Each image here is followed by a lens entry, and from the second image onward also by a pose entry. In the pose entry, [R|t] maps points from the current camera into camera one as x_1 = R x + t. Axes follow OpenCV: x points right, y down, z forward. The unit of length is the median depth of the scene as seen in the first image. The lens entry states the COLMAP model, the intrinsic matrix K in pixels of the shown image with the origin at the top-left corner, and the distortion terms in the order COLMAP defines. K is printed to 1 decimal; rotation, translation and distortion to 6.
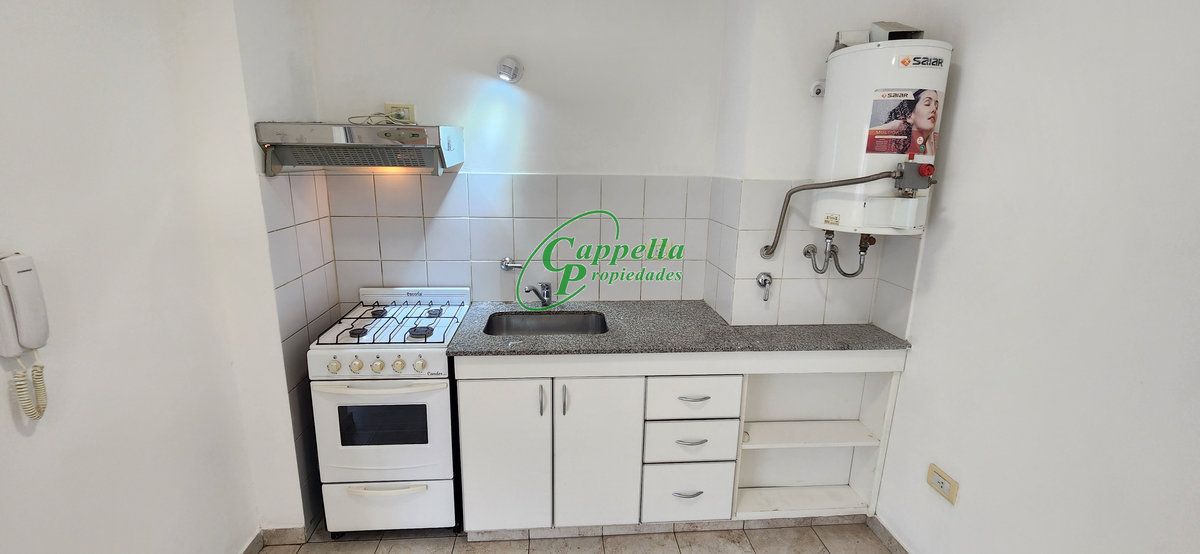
lens RADIAL K [[487.2, 0, 596.1], [0, 487.2, 266.6], [0, 0, 1]] dist [0.011055, -0.007347]
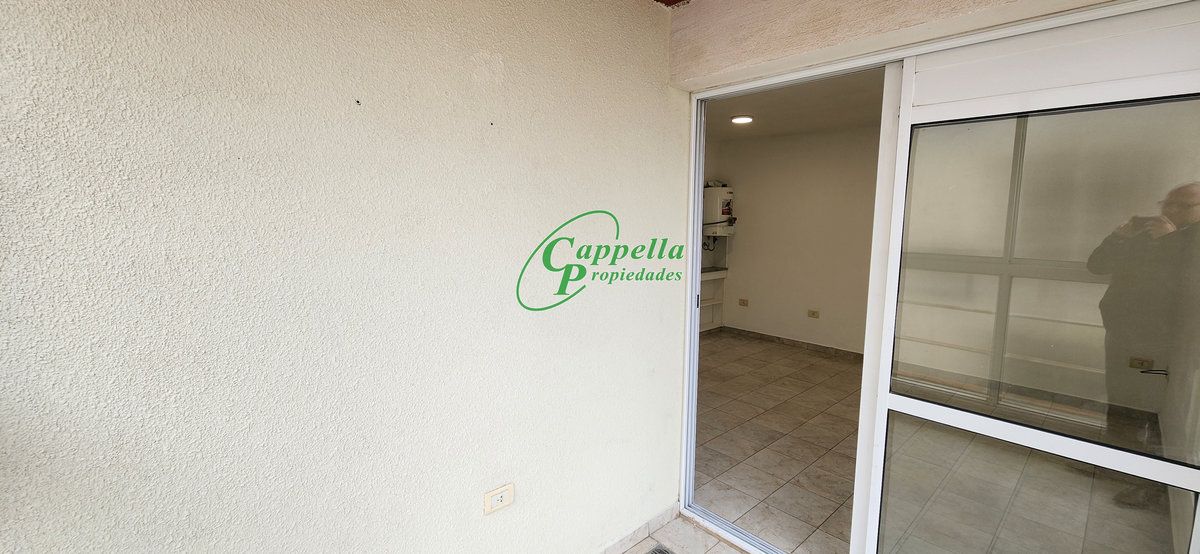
lens RADIAL K [[487.2, 0, 596.1], [0, 487.2, 266.6], [0, 0, 1]] dist [0.011055, -0.007347]
pose [[0.791929, -0.081213, 0.605189, -2.202632], [0.141894, 0.988460, -0.053032, 0.198257], [-0.593898, 0.127870, 0.794314, -1.198369]]
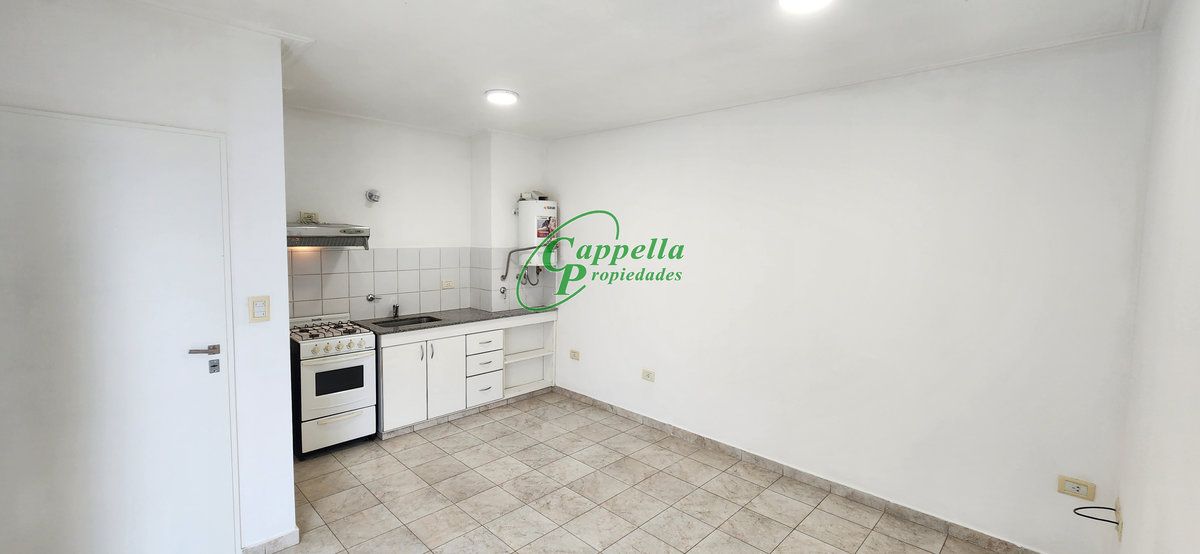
lens RADIAL K [[487.2, 0, 596.1], [0, 487.2, 266.6], [0, 0, 1]] dist [0.011055, -0.007347]
pose [[0.754515, -0.051324, 0.654272, -0.892188], [0.144023, 0.985584, -0.088776, 0.199254], [-0.640284, 0.161213, 0.751030, -1.118483]]
